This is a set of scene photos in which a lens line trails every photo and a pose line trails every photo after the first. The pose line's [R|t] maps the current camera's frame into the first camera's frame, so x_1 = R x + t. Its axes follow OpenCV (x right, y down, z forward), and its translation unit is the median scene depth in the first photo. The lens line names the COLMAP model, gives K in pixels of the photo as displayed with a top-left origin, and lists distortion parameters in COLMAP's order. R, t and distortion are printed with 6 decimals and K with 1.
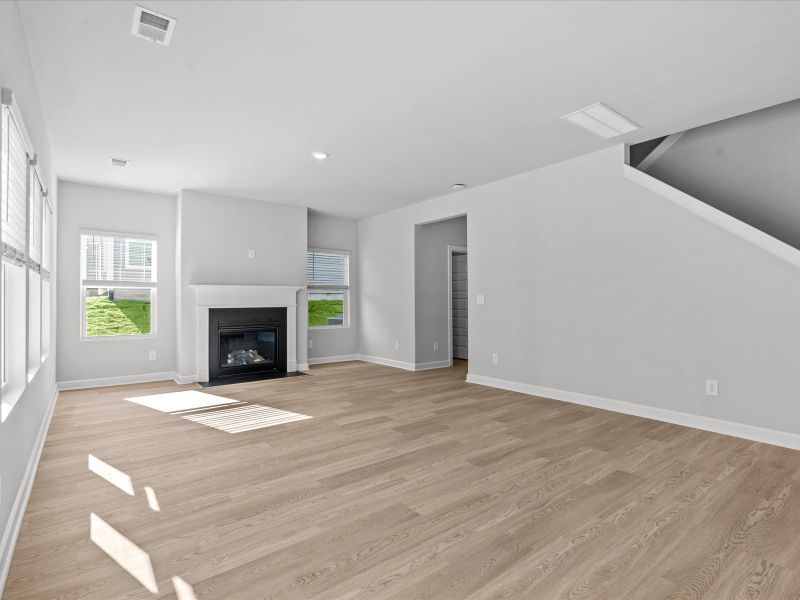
lens RADIAL K [[410.3, 0, 400.0], [0, 410.3, 300.0], [0, 0, 1]] dist [-0.005607, 0.000624]
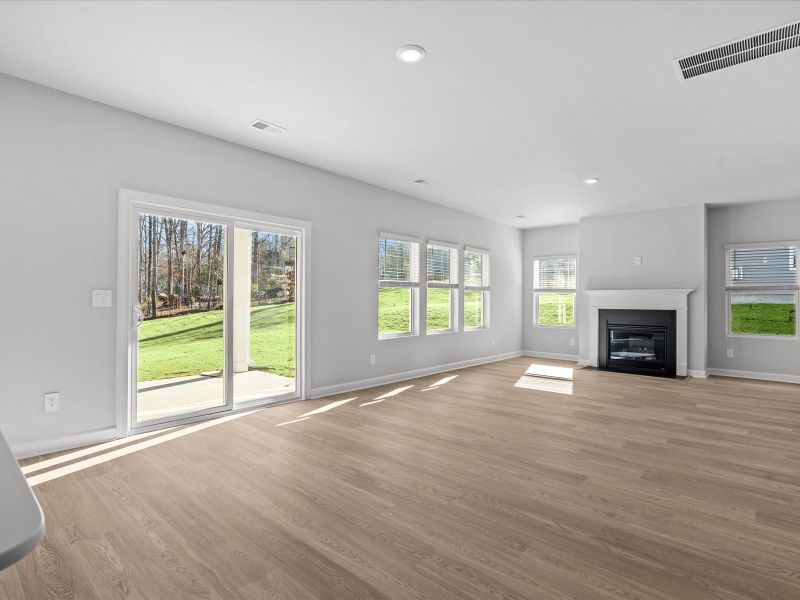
lens RADIAL K [[410.3, 0, 400.0], [0, 410.3, 300.0], [0, 0, 1]] dist [-0.005607, 0.000624]
pose [[0.190553, 0.002740, -0.981673, 1.337000], [-0.008762, 0.999961, 0.001090, -0.004576], [0.981638, 0.008394, 0.190570, 0.348128]]
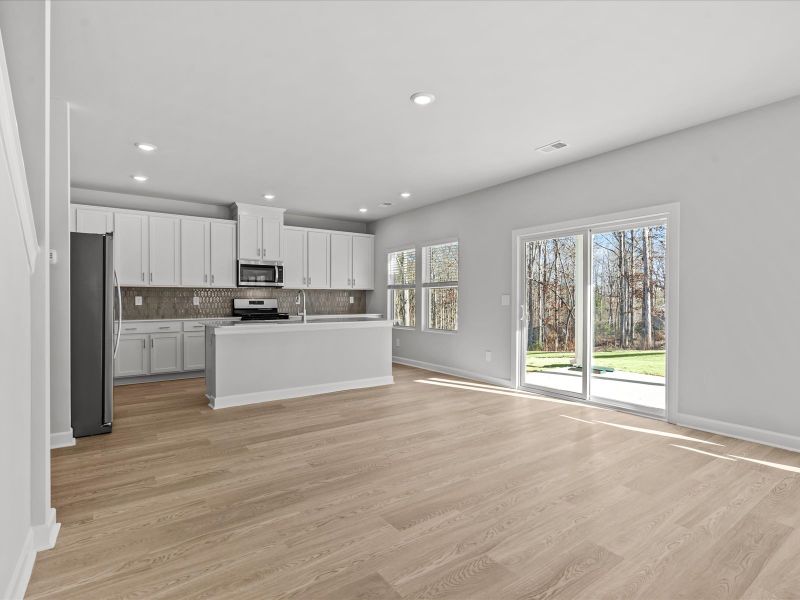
lens RADIAL K [[410.3, 0, 400.0], [0, 410.3, 300.0], [0, 0, 1]] dist [-0.005607, 0.000624]
pose [[-0.999346, 0.005082, 0.035798, 0.479209], [0.004995, 0.999984, -0.002519, 0.001362], [-0.035811, -0.002339, -0.999356, 1.649788]]
